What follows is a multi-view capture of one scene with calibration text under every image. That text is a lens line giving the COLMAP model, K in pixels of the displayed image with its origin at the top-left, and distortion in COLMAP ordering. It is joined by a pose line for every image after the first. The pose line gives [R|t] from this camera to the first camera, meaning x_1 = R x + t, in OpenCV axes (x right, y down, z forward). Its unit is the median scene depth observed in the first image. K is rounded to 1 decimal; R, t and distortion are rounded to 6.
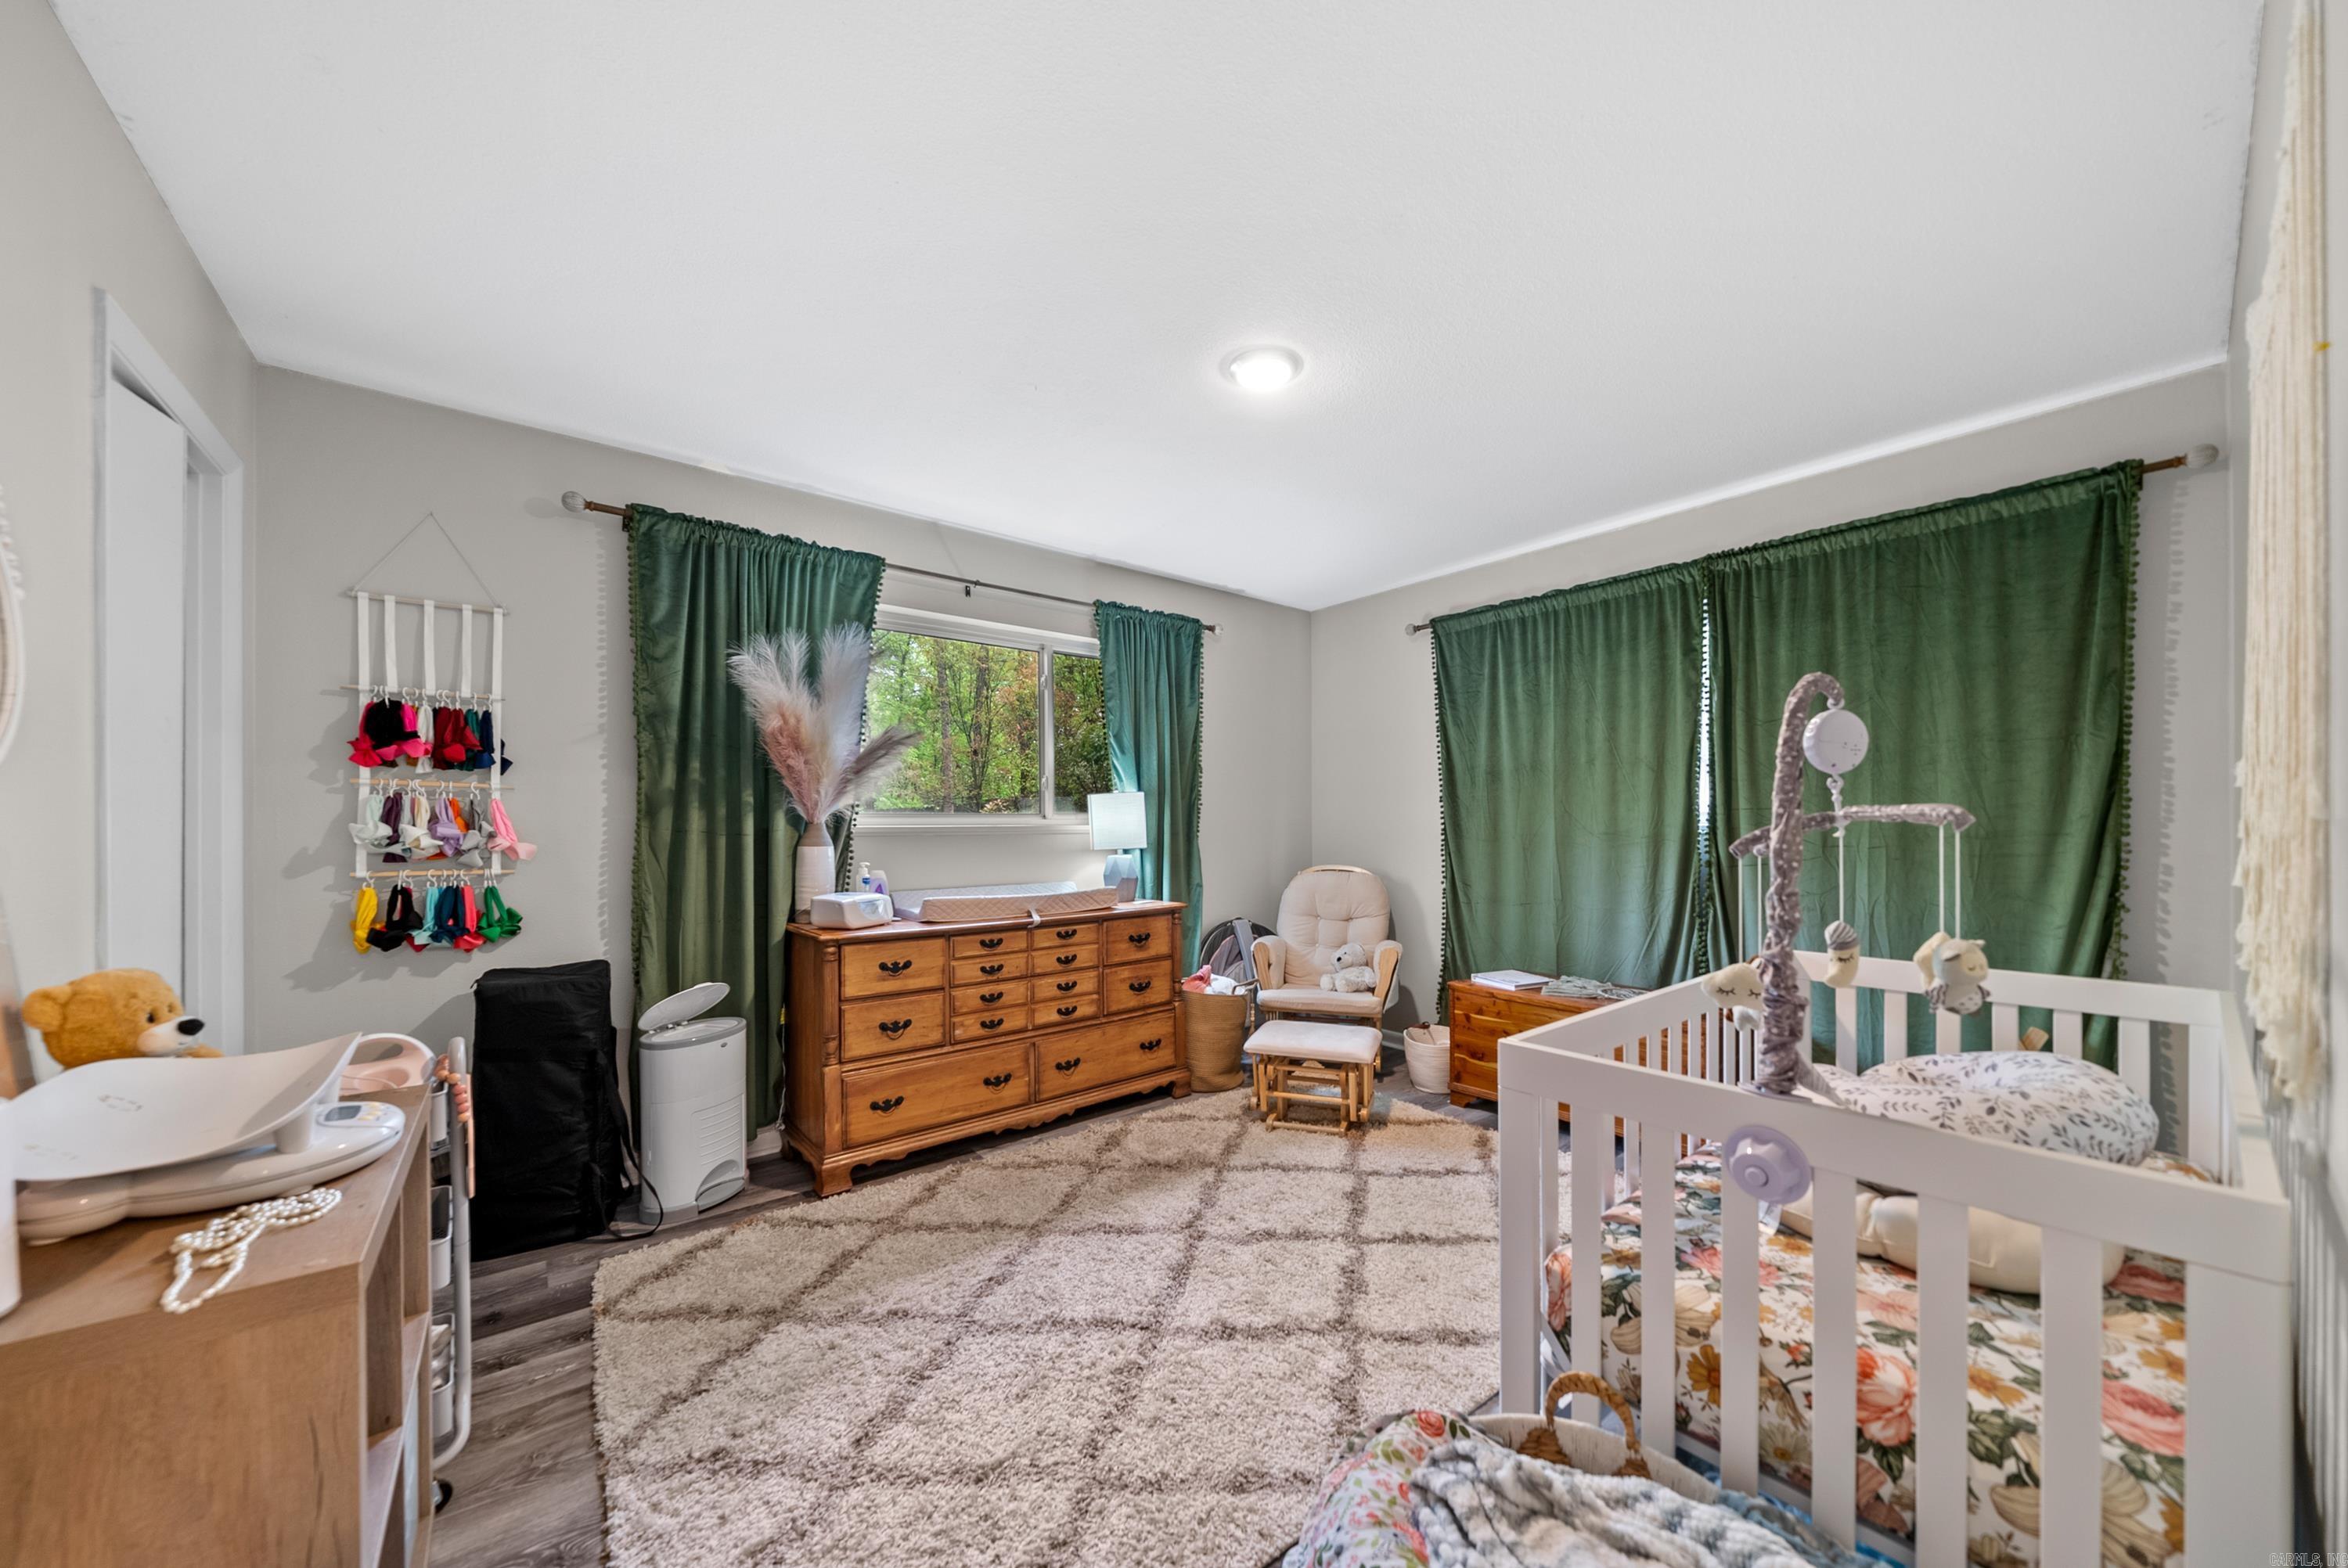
lens RADIAL K [[818.1, 0, 1203.6], [0, 818.1, 820.9], [0, 0, 1]] dist [-0.002424, -0.000094]
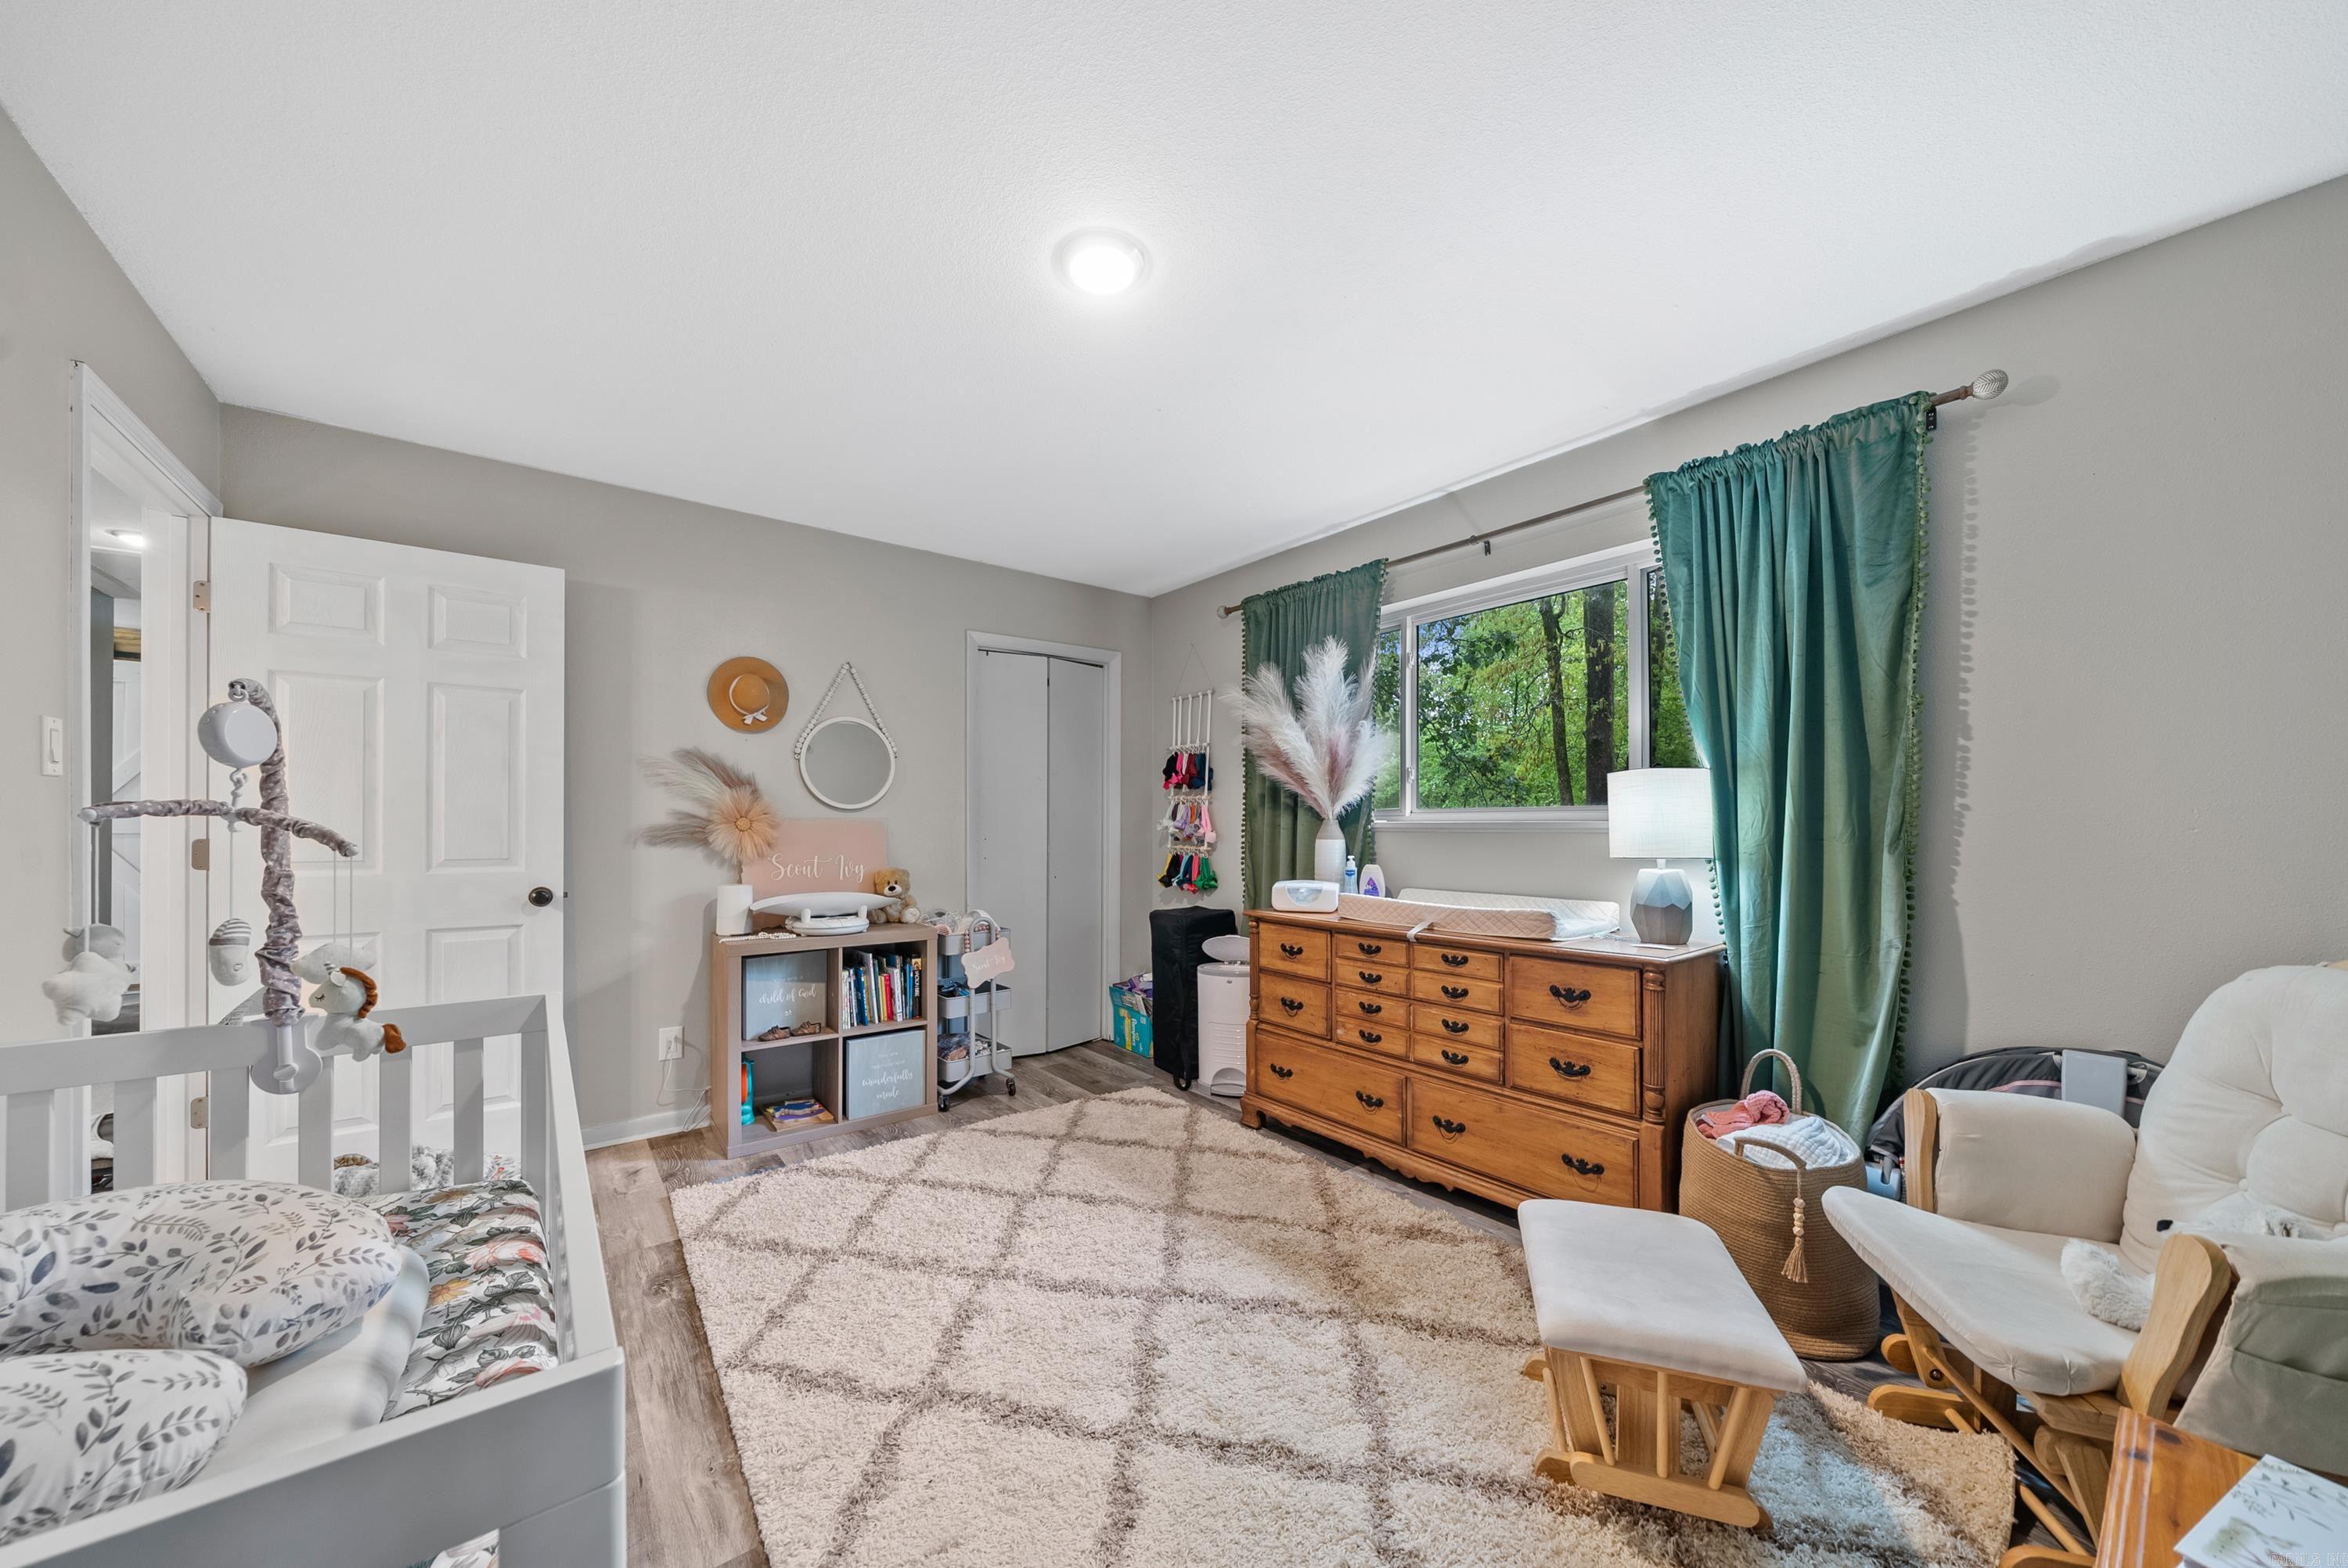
lens RADIAL K [[818.1, 0, 1203.6], [0, 818.1, 820.9], [0, 0, 1]] dist [-0.002424, -0.000094]
pose [[-0.000534, -0.000277, -1.000000, 0.664977], [0.004708, 0.999989, -0.000280, 0.004807], [0.999989, -0.004708, -0.000533, 0.820506]]
